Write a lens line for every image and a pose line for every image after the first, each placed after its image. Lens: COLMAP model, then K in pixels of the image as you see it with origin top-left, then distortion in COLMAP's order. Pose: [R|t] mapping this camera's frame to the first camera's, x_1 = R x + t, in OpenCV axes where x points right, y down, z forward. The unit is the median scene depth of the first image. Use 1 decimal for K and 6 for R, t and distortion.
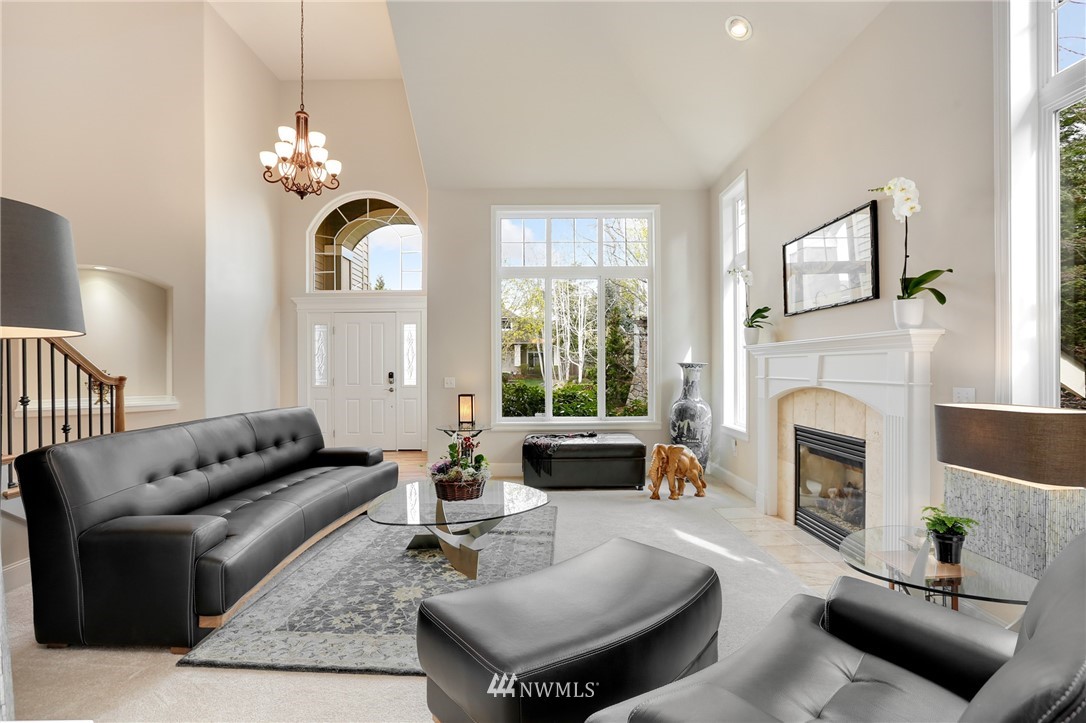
lens RADIAL K [[497.1, 0, 539.0], [0, 497.1, 367.4], [0, 0, 1]] dist [-0.028406, 0.002604]
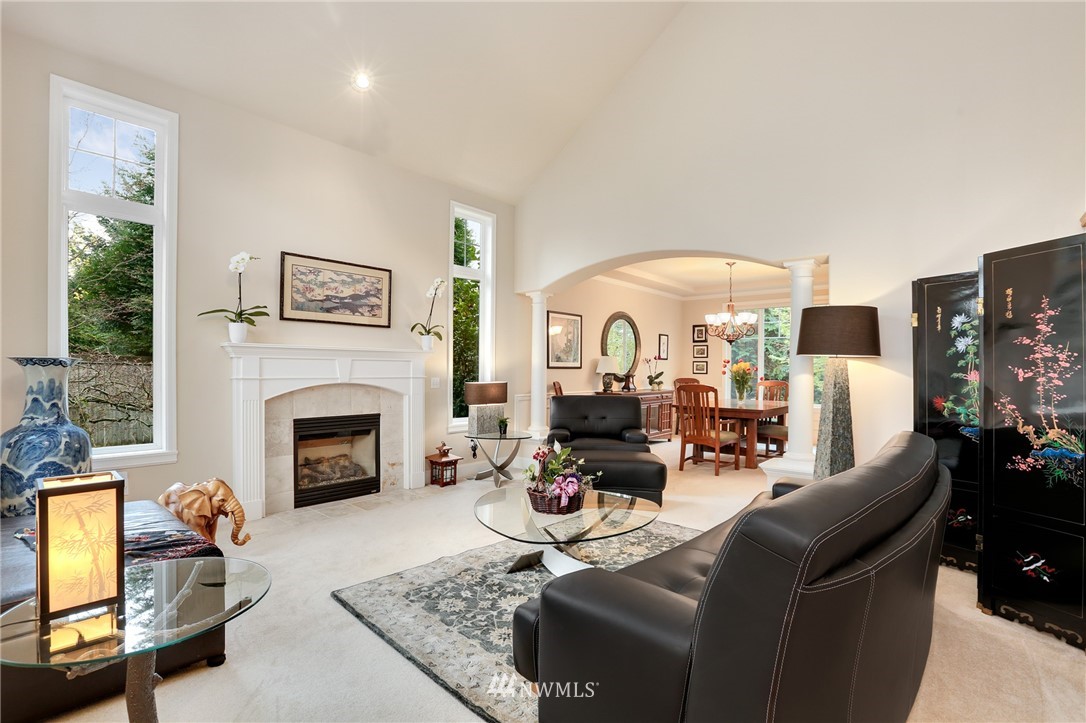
lens RADIAL K [[497.1, 0, 544.0], [0, 497.1, 365.3], [0, 0, 1]] dist [-0.028406, 0.002604]
pose [[-0.753684, 0.004772, 0.657220, -0.764398], [-0.000674, 0.999967, -0.008034, 0.004291], [-0.657237, -0.006498, -0.753656, 1.754178]]
